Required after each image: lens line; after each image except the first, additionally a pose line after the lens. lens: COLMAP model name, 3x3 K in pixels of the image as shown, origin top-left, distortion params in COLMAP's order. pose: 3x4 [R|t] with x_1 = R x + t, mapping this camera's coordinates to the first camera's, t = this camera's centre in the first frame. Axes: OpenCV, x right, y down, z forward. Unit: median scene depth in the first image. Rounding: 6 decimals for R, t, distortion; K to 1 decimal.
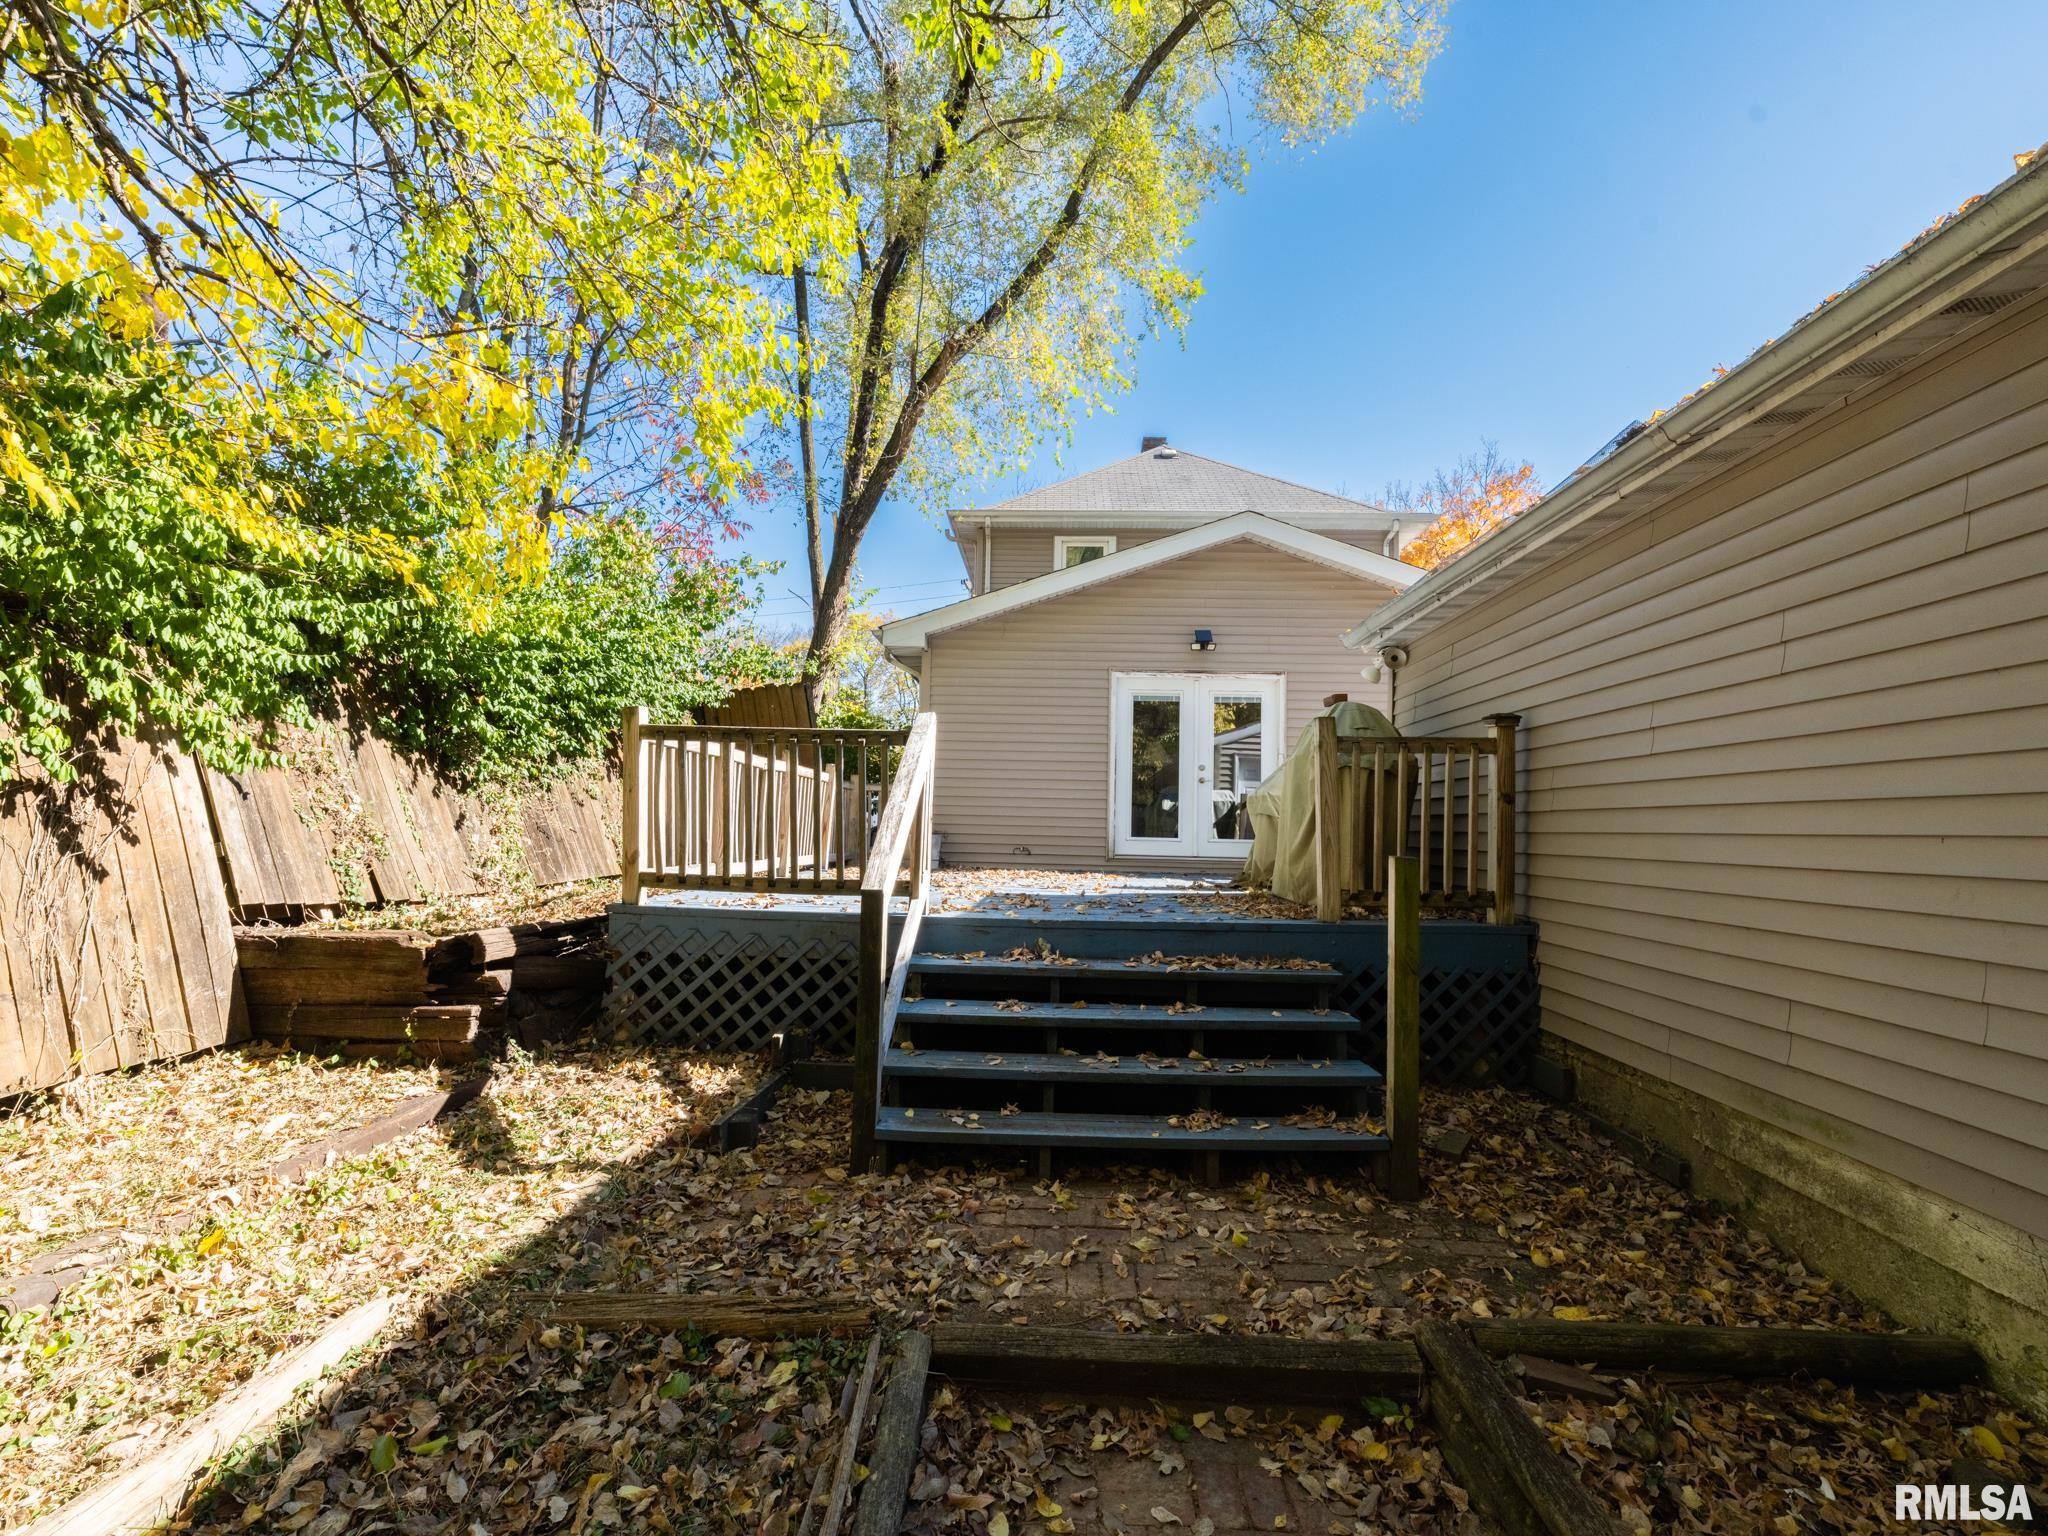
lens RADIAL K [[918.2, 0, 1022.4], [0, 918.2, 776.7], [0, 0, 1]] dist [-0.003316, -0.000451]
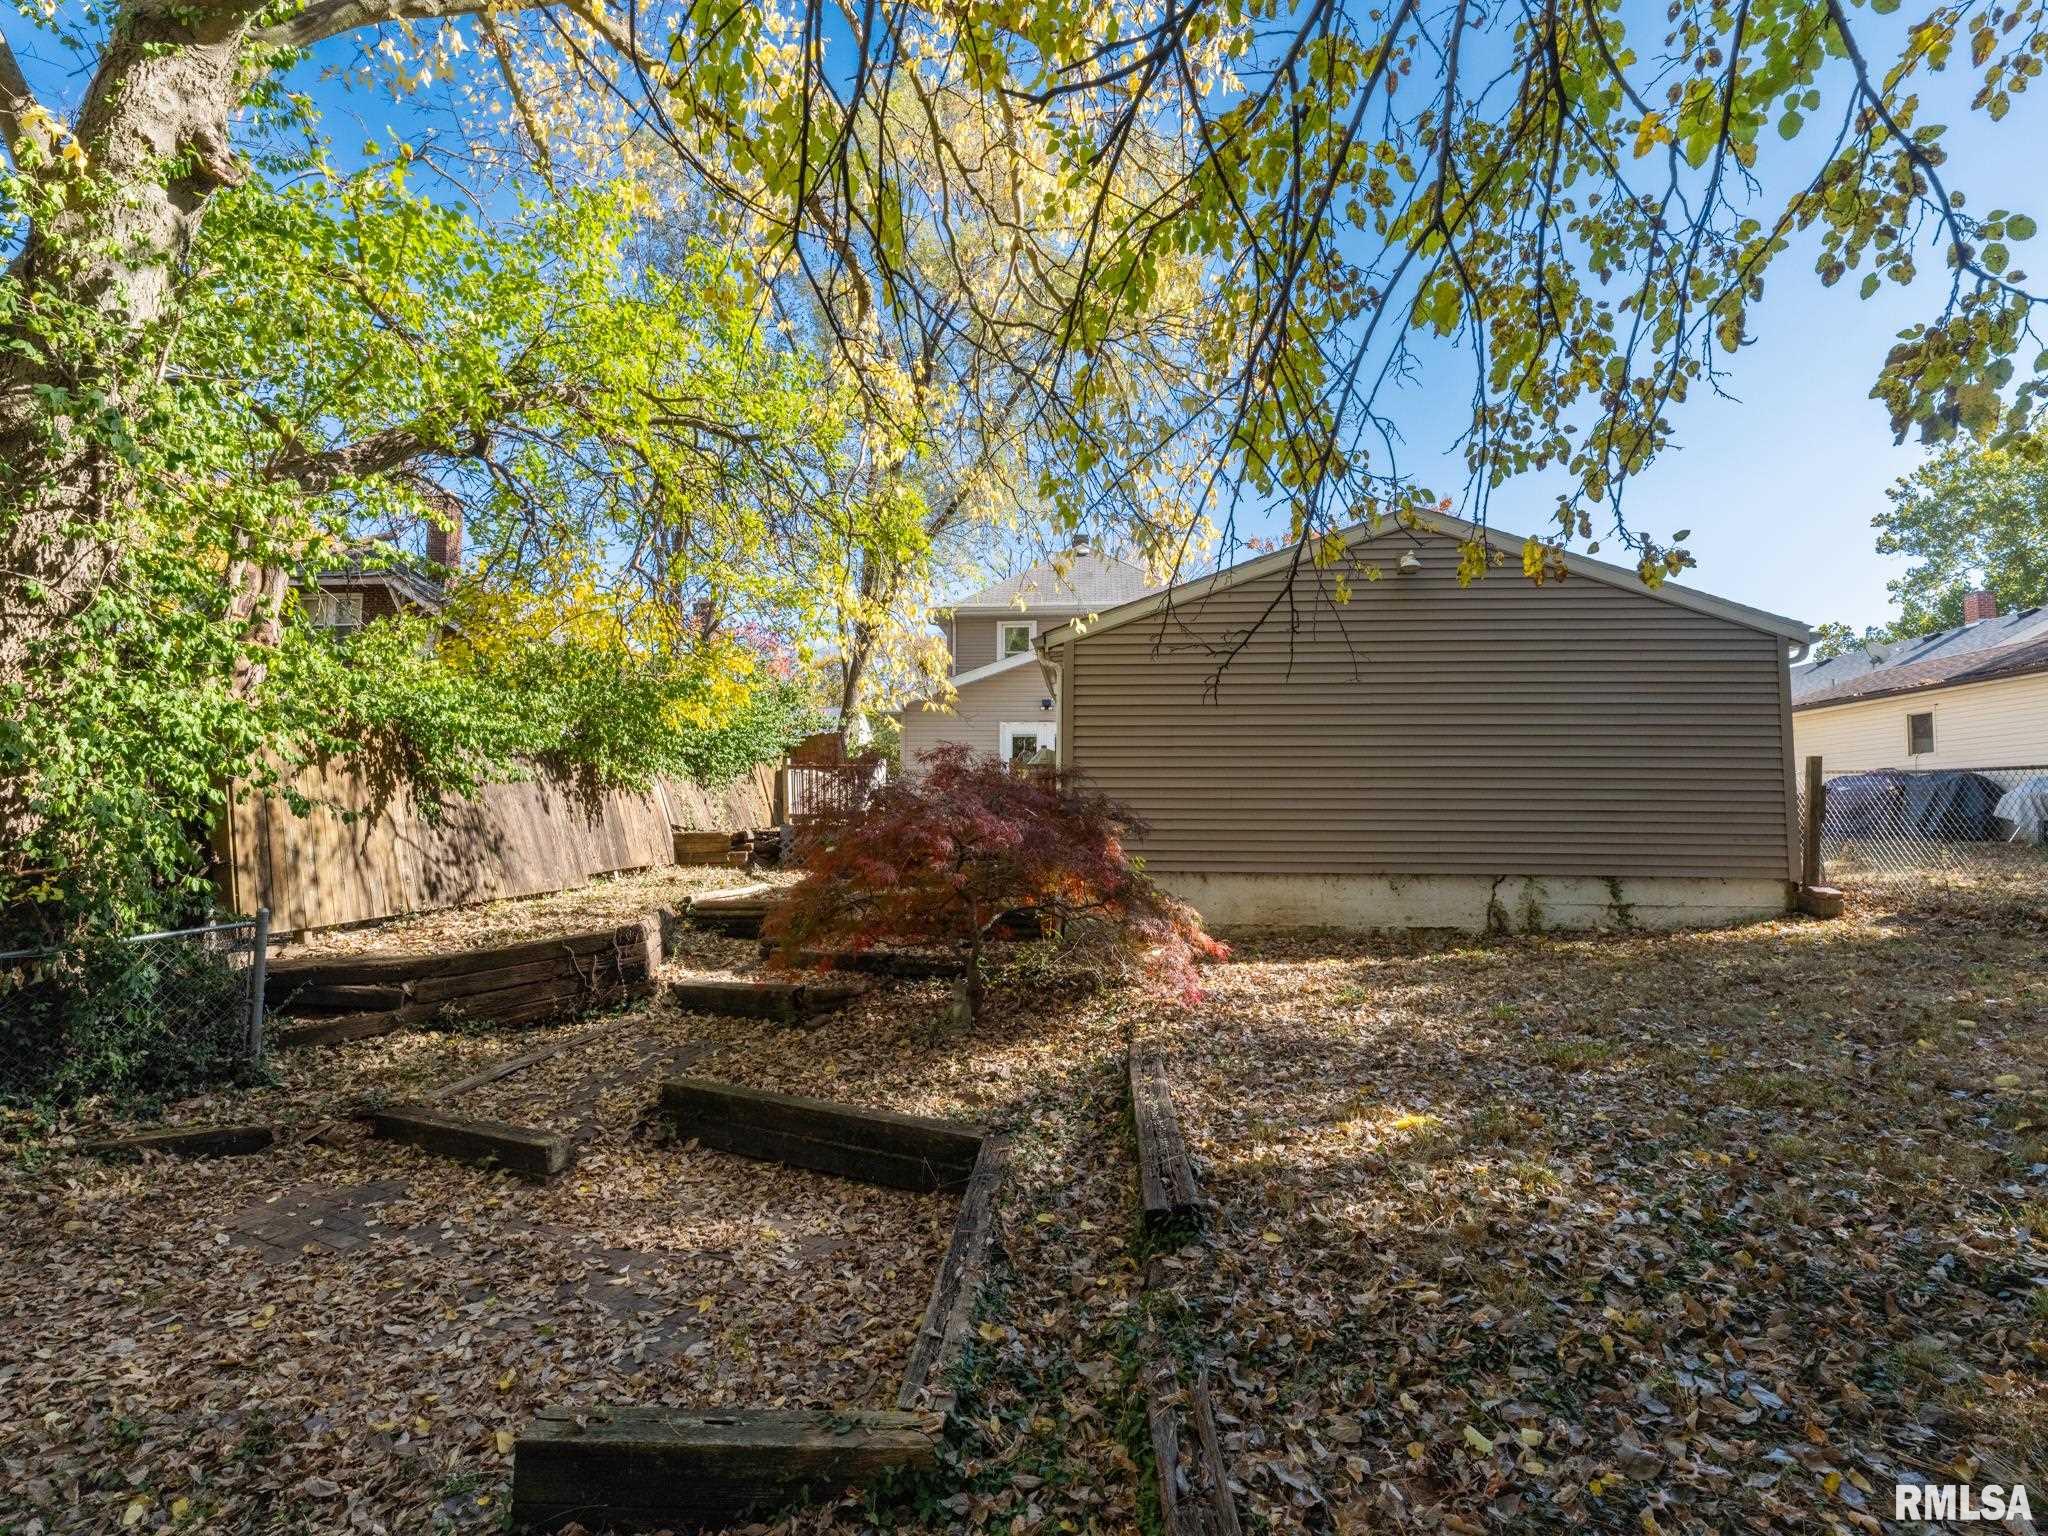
lens RADIAL K [[950.0, 0, 1024.0], [0, 950.0, 768.0], [0, 0, 1]] dist [0.003428, 0.000553]
pose [[0.999239, -0.019938, -0.033521, 0.420681], [0.019672, 0.999773, -0.008238, -0.003199], [0.033677, 0.007572, 0.999404, -1.924988]]
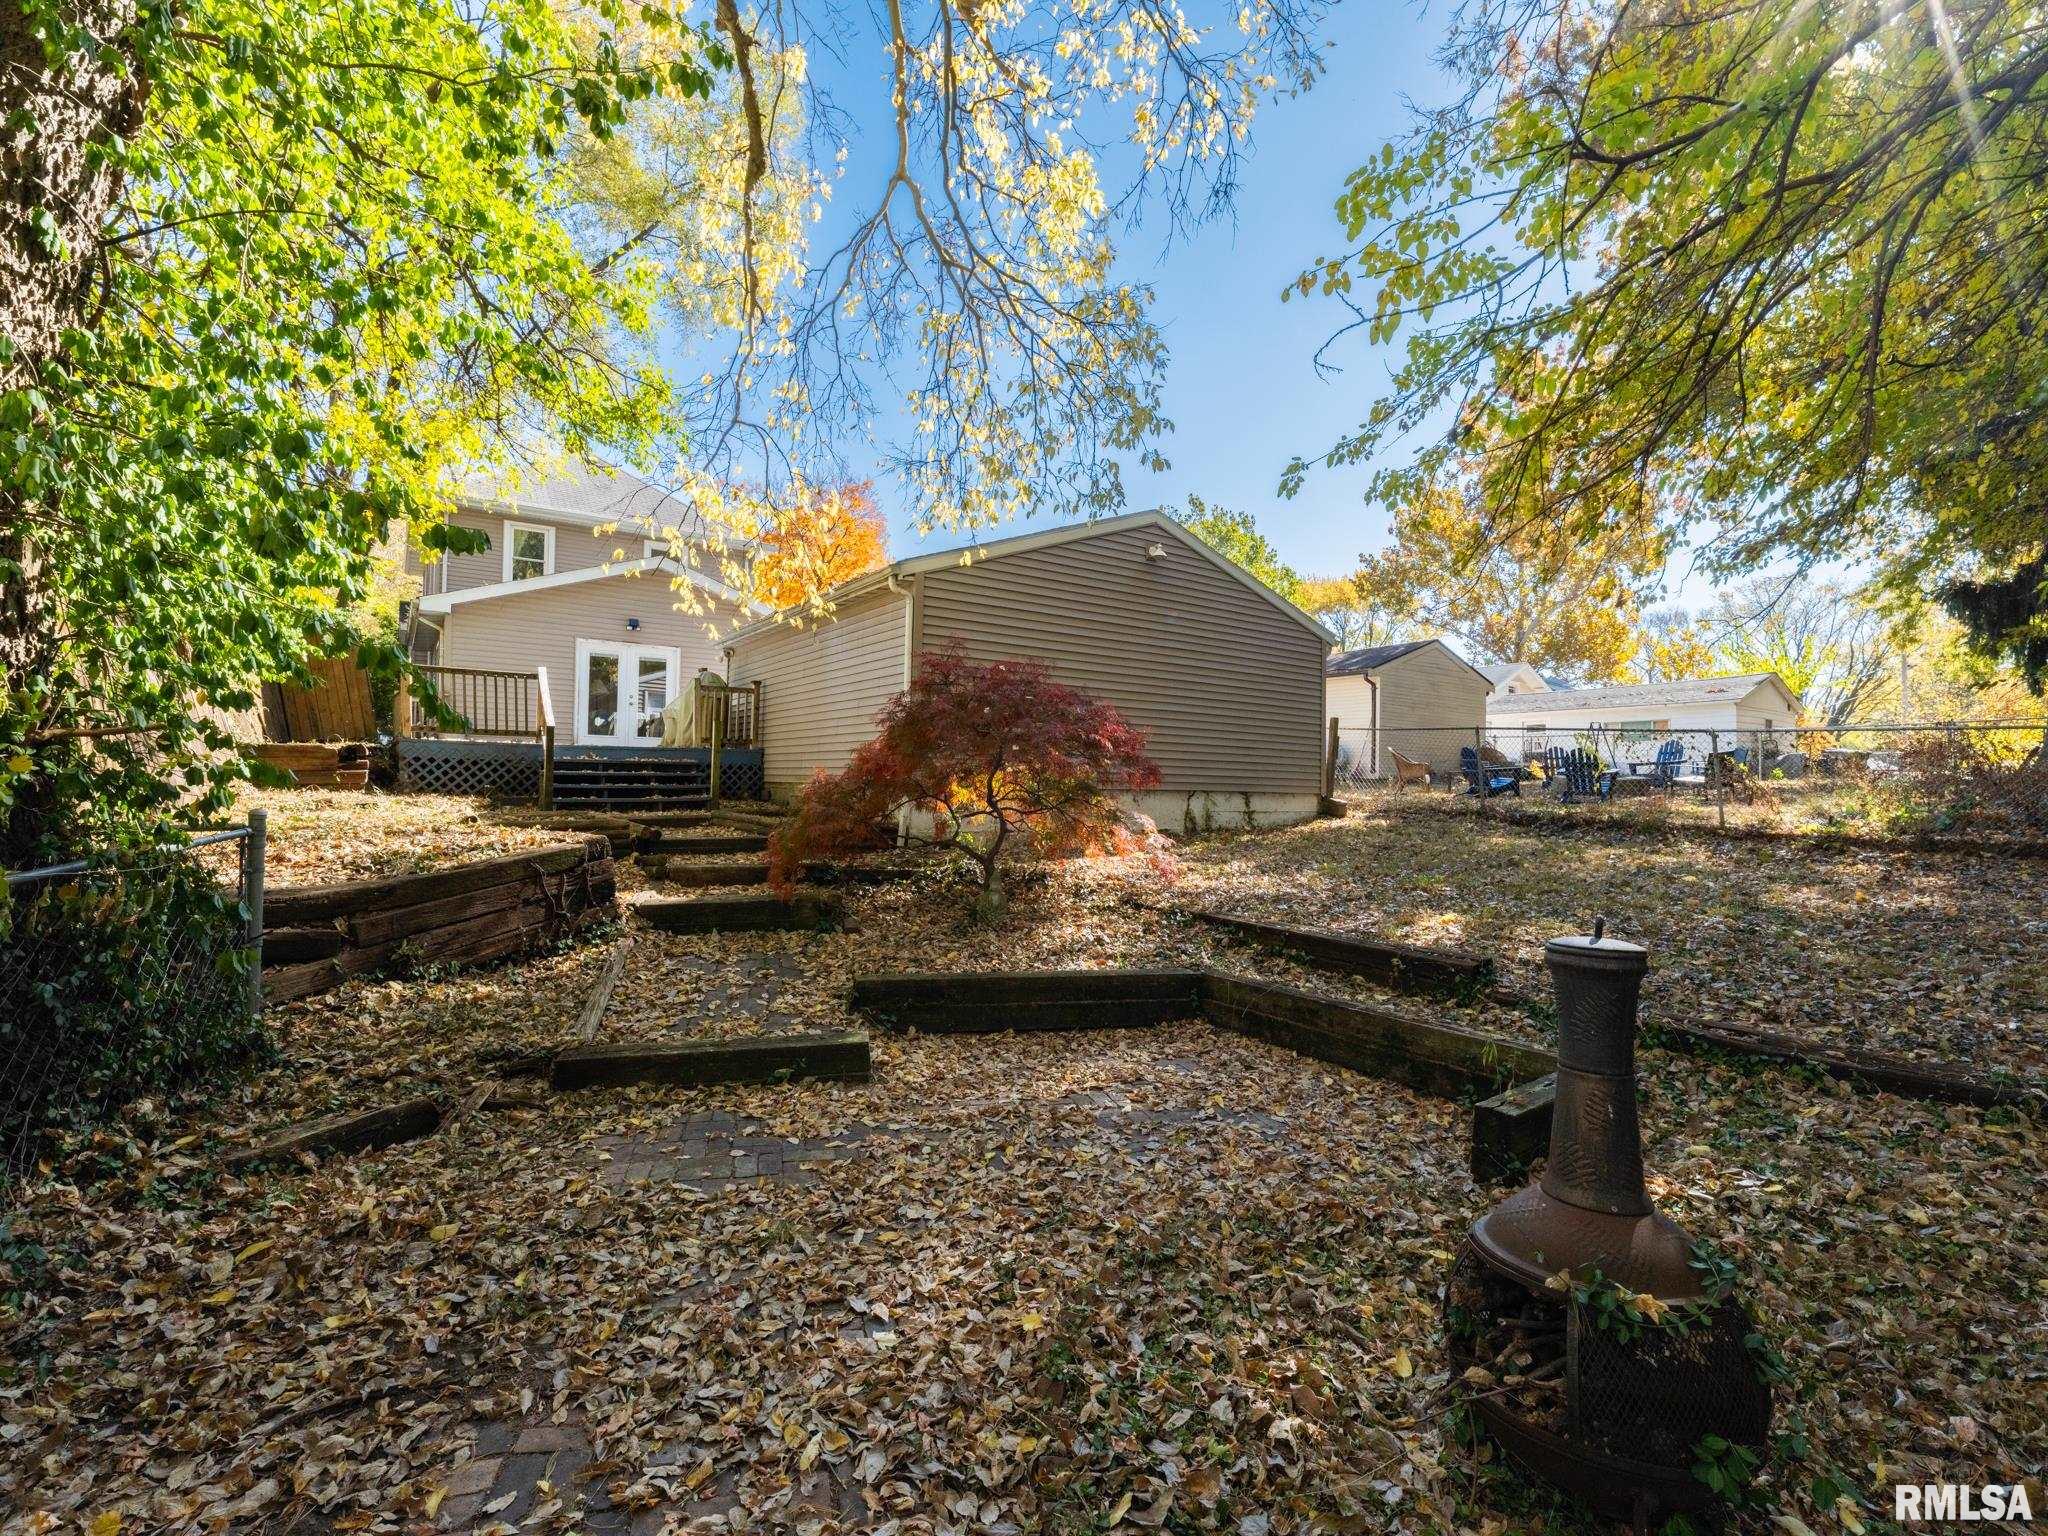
lens RADIAL K [[918.2, 0, 1022.4], [0, 918.2, 776.7], [0, 0, 1]] dist [-0.003316, -0.000451]
pose [[0.799971, -0.003180, 0.600030, -0.529370], [-0.034487, 0.998089, 0.051268, 0.054858], [-0.599046, -0.061706, 0.798333, -1.754398]]
